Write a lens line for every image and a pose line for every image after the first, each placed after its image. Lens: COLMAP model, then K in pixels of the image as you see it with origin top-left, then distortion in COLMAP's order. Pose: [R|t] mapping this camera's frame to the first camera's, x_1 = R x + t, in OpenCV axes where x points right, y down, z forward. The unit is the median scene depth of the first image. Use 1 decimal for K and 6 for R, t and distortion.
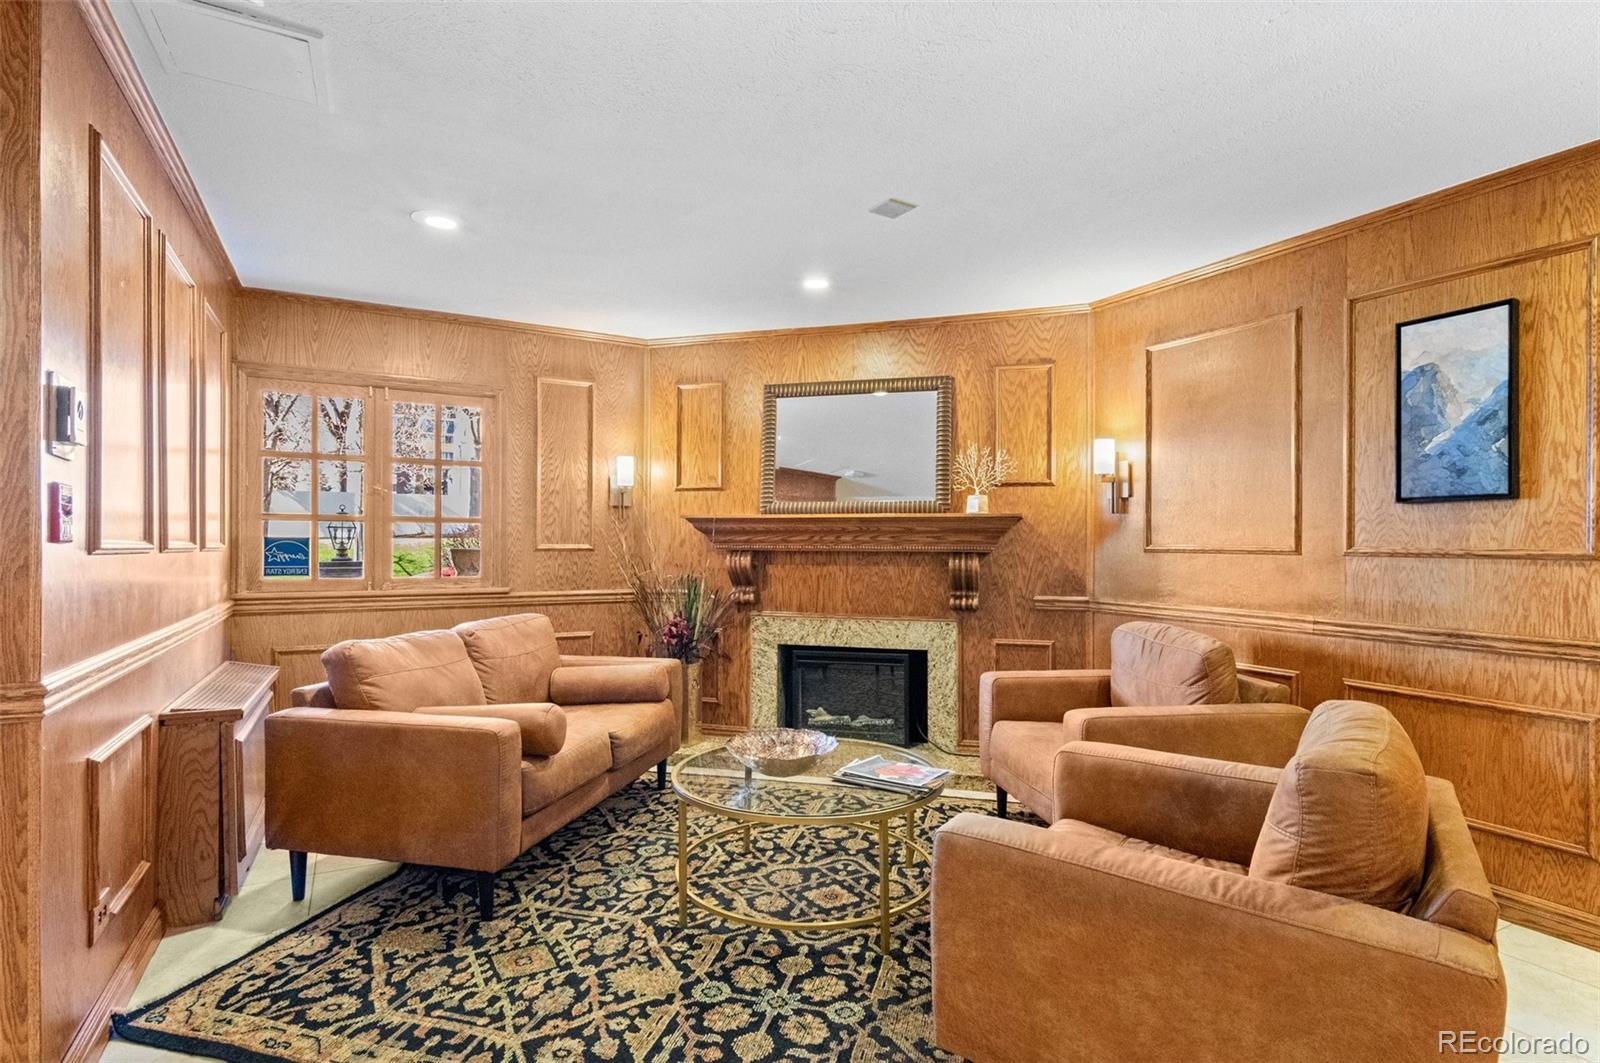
lens RADIAL K [[795.7, 0, 800.7], [0, 795.7, 539.9], [0, 0, 1]] dist [-0.015099, 0.000202]
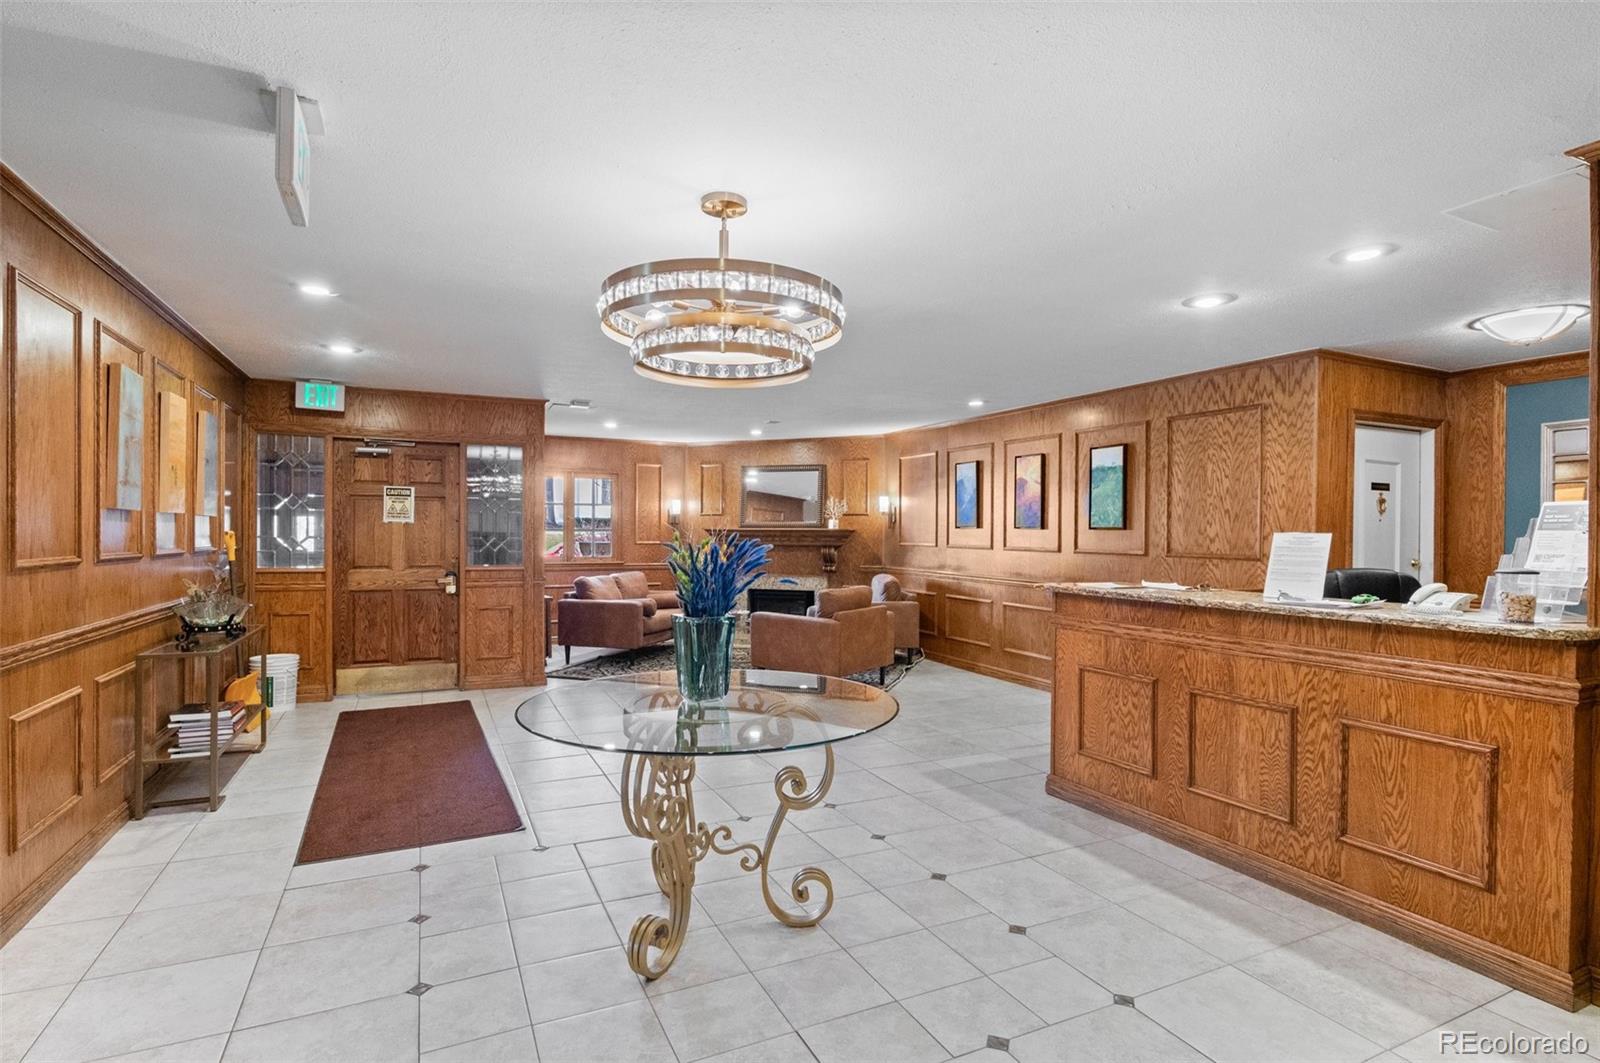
lens RADIAL K [[795.7, 0, 801.6], [0, 795.7, 532.8], [0, 0, 1]] dist [-0.015099, 0.000202]
pose [[0.998354, 0.000735, -0.057348, 0.257976], [-0.000556, 0.999995, 0.003139, -0.027220], [0.057350, -0.003102, 0.998349, -1.210777]]
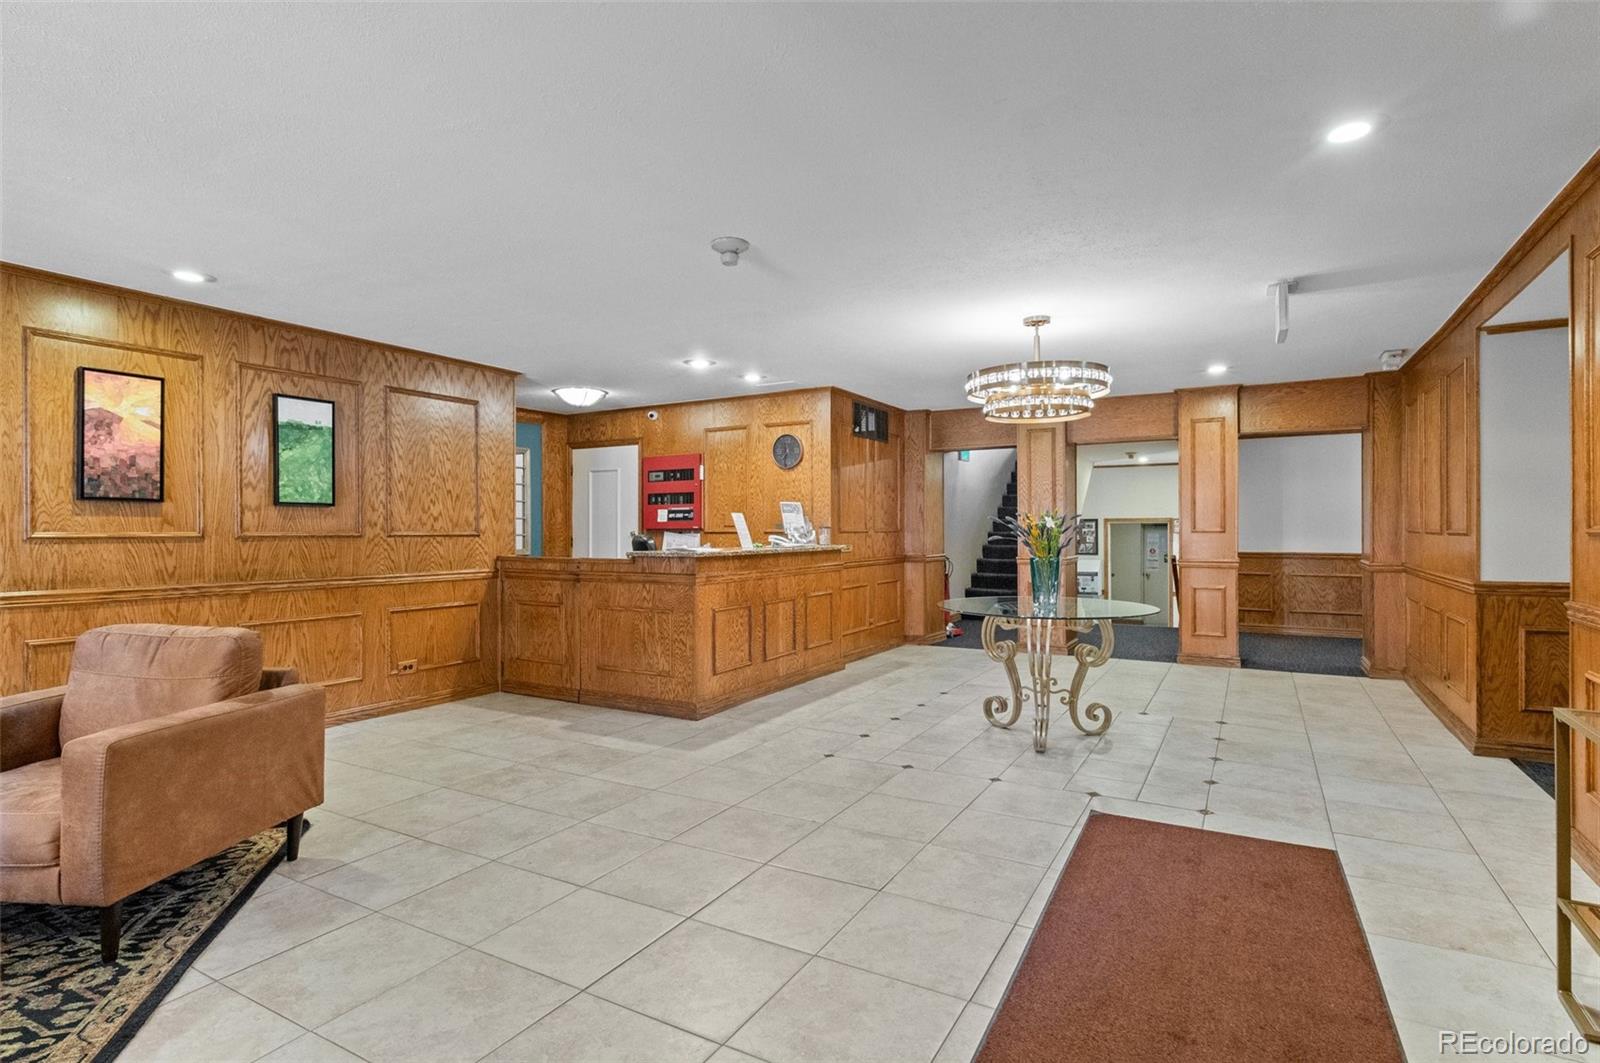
lens RADIAL K [[795.7, 0, 805.6], [0, 795.7, 528.8], [0, 0, 1]] dist [-0.015099, 0.000202]
pose [[-0.523655, -0.003979, 0.851921, -0.577497], [-0.000908, 0.999991, 0.004112, -0.001617], [-0.851930, 0.001380, -0.523654, 0.215380]]
